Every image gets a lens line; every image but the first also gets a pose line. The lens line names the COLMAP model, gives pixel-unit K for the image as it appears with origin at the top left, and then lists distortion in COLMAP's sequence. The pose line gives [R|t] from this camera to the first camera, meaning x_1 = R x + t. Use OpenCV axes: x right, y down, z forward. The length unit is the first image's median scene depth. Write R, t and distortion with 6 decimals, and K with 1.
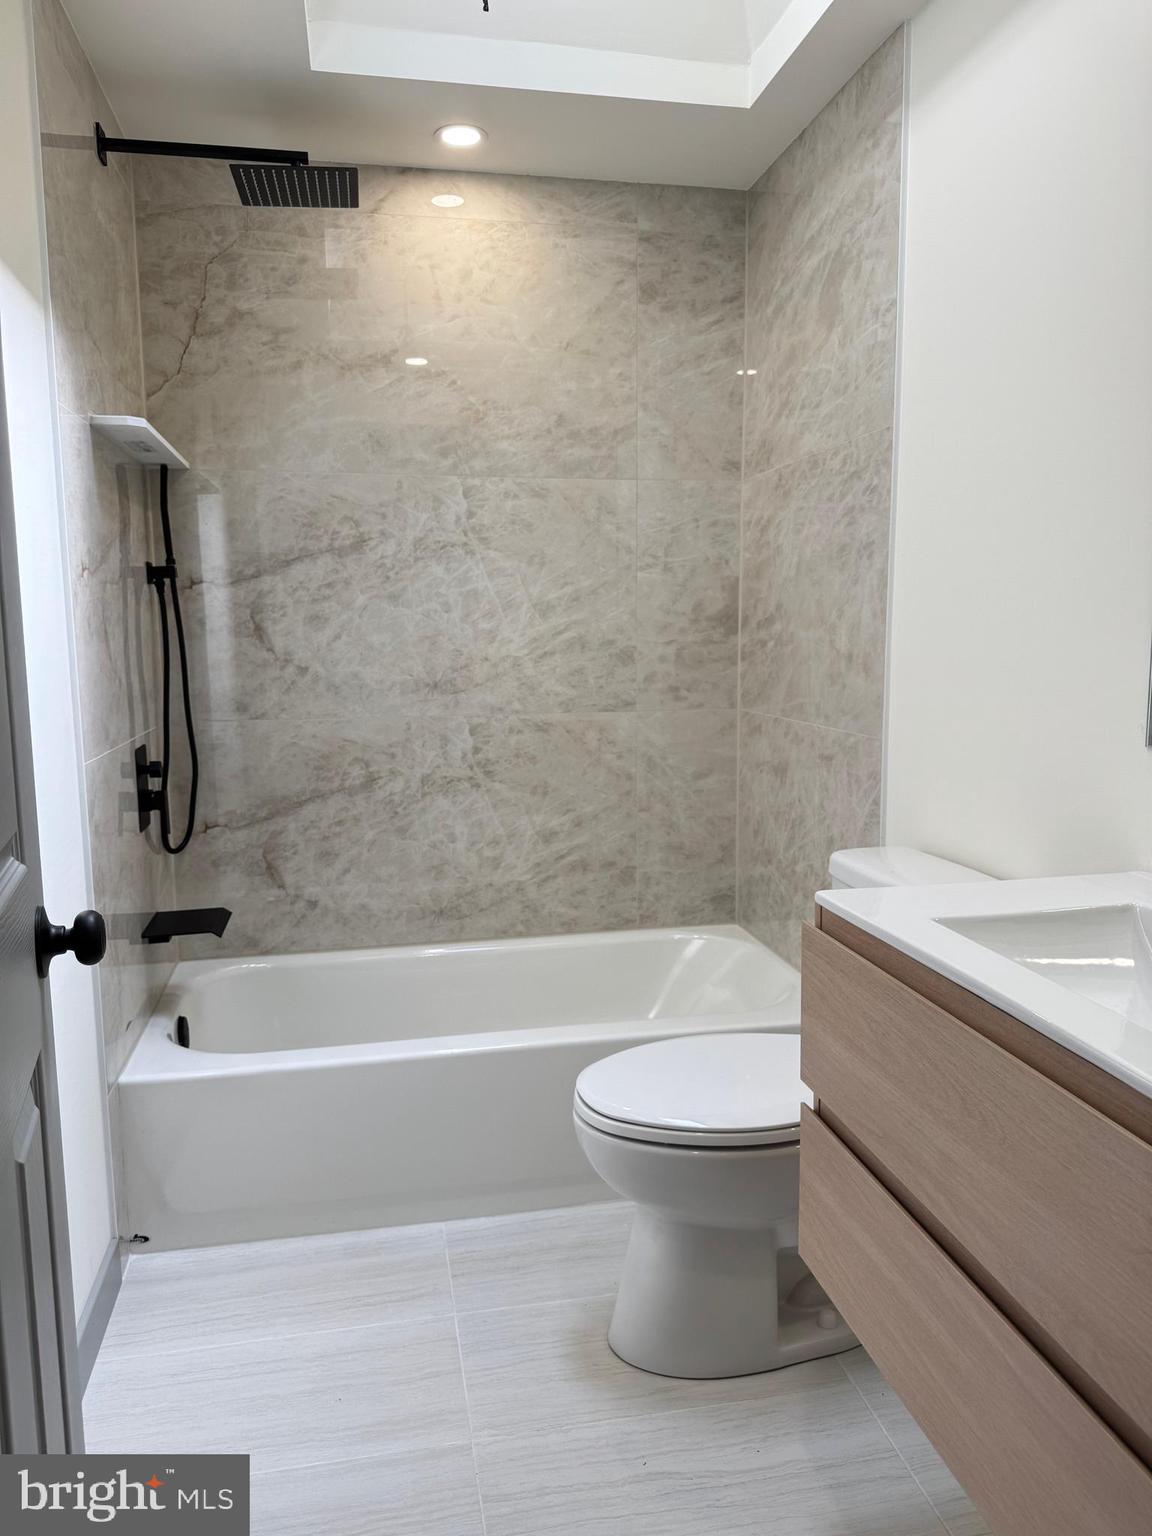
lens RADIAL K [[1090.1, 0, 562.4], [0, 1090.1, 779.2], [0, 0, 1]] dist [0.031806, -0.067287]
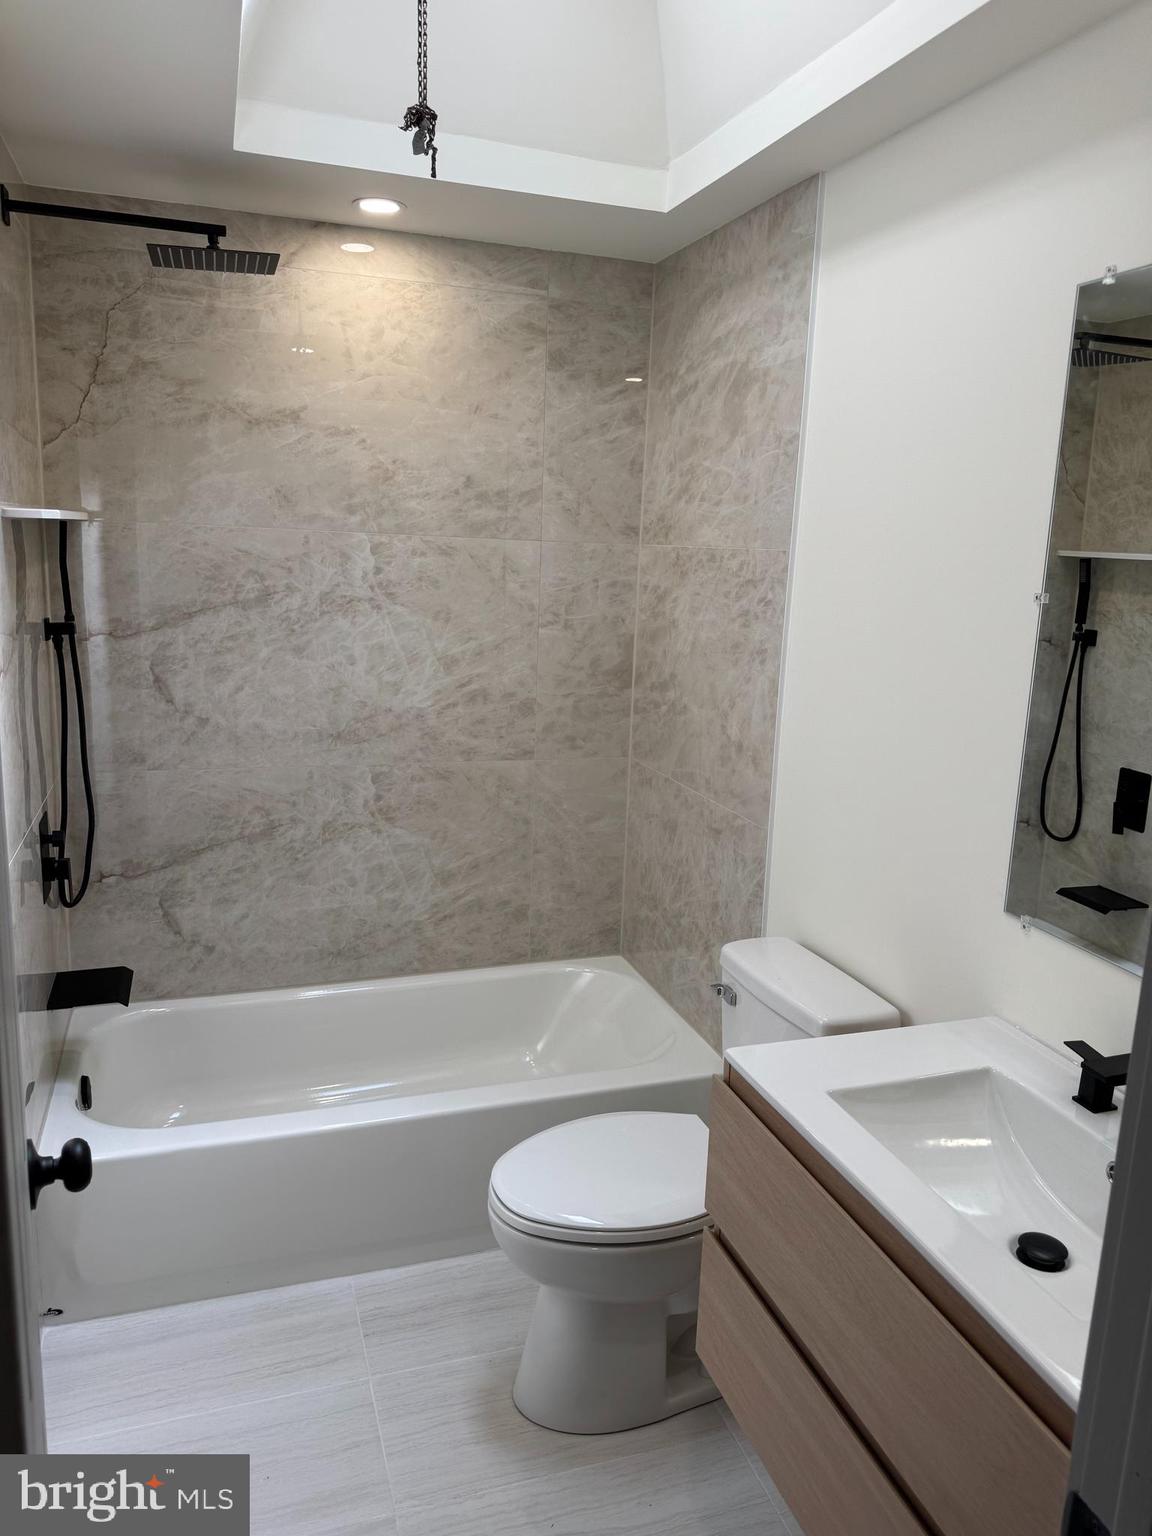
lens RADIAL K [[1090.1, 0, 586.3], [0, 1090.1, 779.5], [0, 0, 1]] dist [0.031806, -0.067287]
pose [[0.988950, 0.017976, 0.147154, -0.039187], [-0.026854, 0.997922, 0.058569, -0.117413], [-0.145796, -0.061874, 0.987378, -0.040428]]
